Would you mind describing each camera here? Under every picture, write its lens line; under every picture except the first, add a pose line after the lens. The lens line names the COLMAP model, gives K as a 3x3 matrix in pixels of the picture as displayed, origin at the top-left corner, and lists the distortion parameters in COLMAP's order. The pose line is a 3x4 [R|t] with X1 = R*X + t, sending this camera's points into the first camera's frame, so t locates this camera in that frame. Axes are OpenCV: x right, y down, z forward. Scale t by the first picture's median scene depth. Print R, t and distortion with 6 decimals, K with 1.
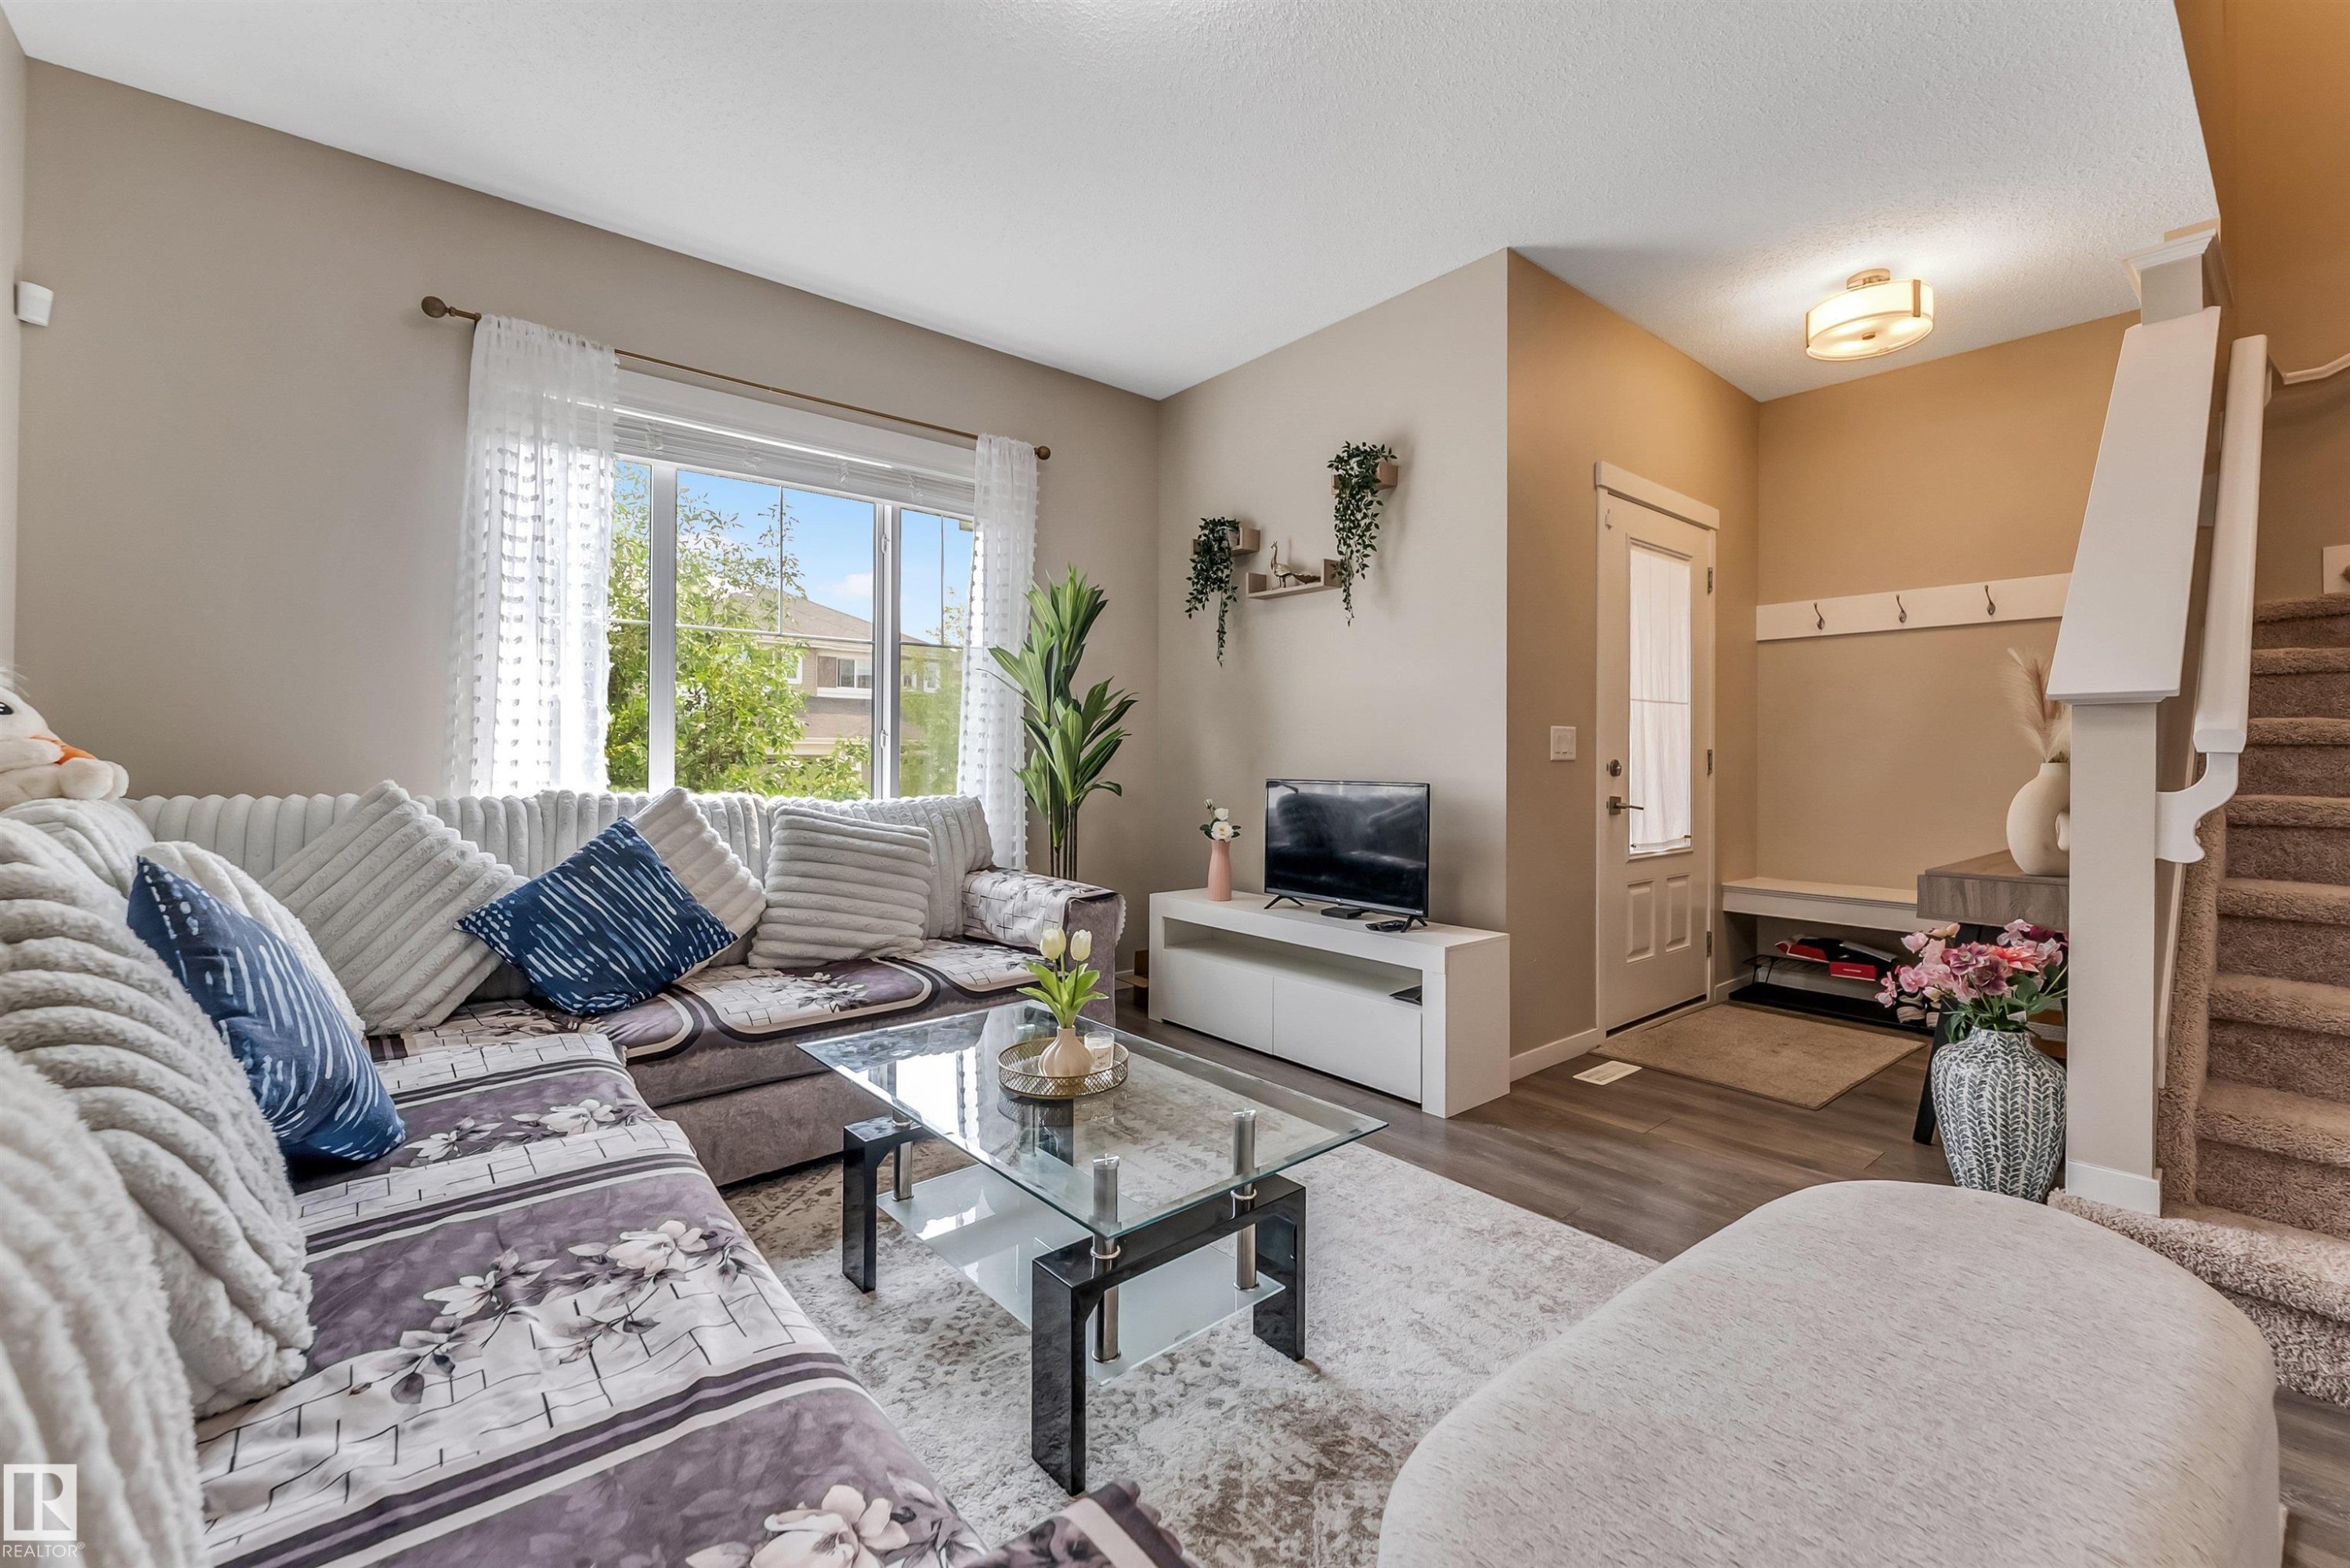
lens RADIAL K [[971.6, 0, 1176.0], [0, 971.6, 770.1], [0, 0, 1]] dist [-0.013463, -0.000199]
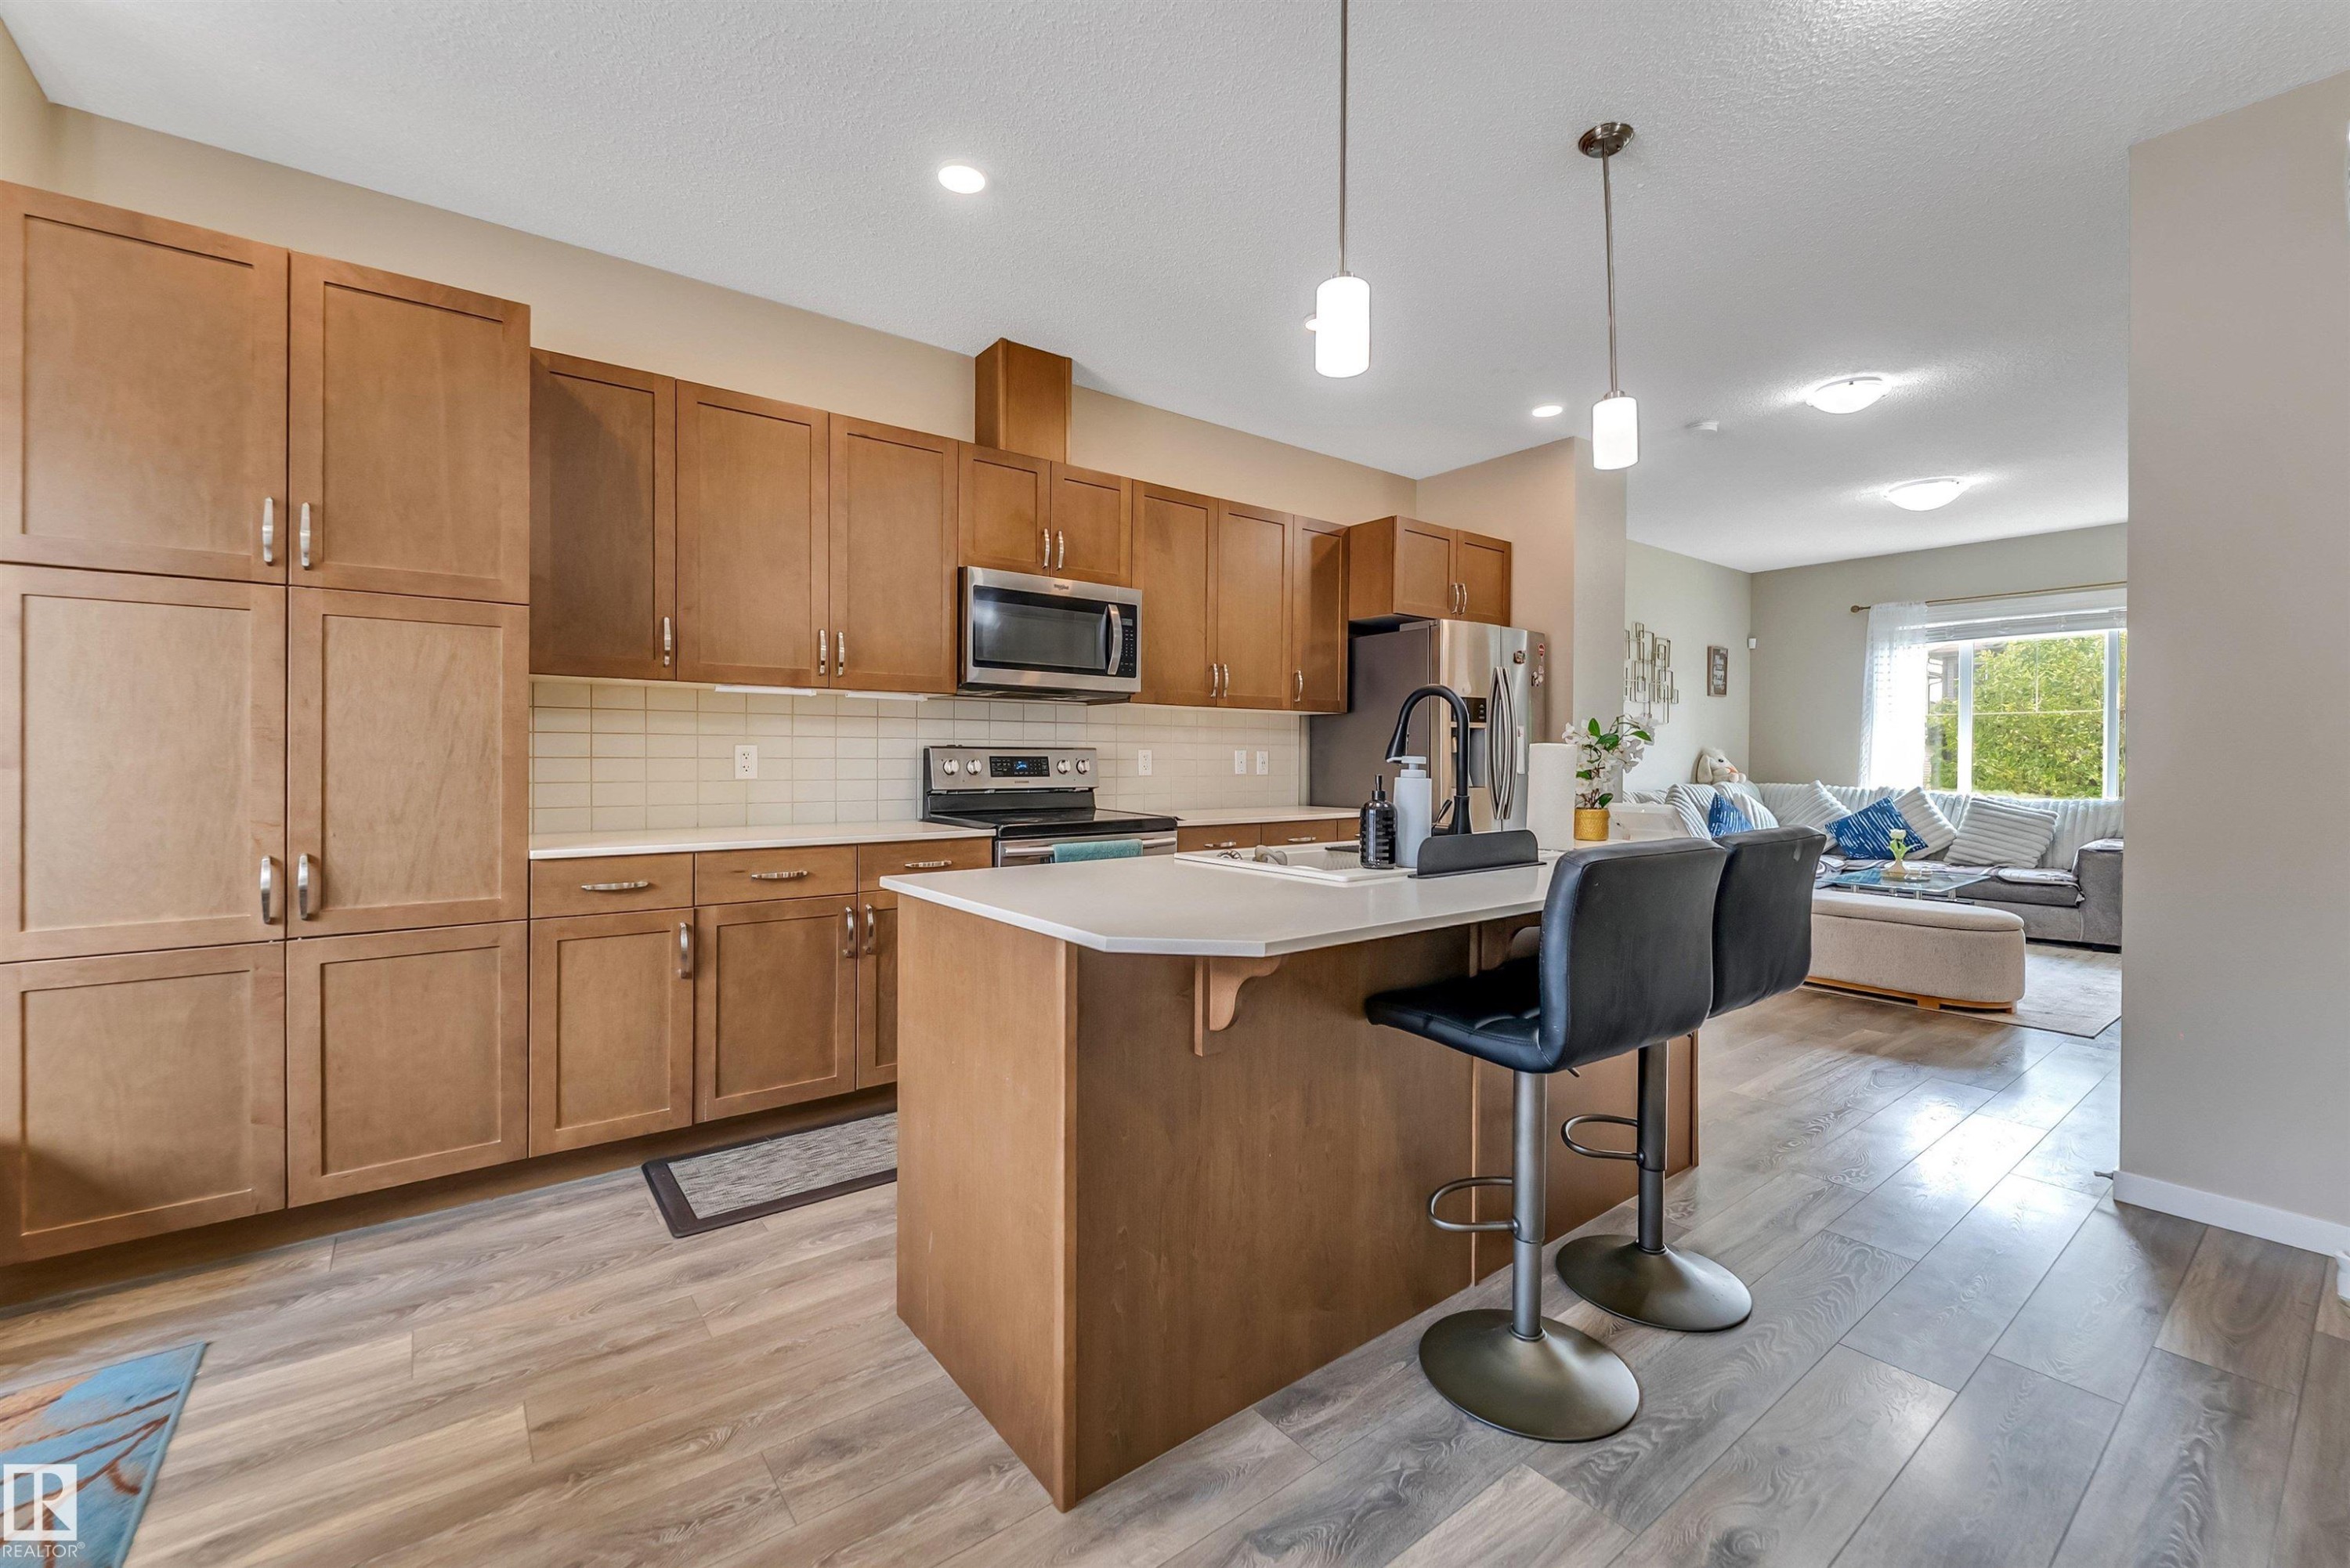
lens RADIAL K [[971.6, 0, 1177.2], [0, 971.6, 772.5], [0, 0, 1]] dist [-0.013463, -0.000199]
pose [[-0.049092, 0.006110, -0.998776, 2.306447], [-0.023247, 0.999703, 0.007258, 0.012088], [0.998524, 0.023575, -0.048935, -0.877317]]
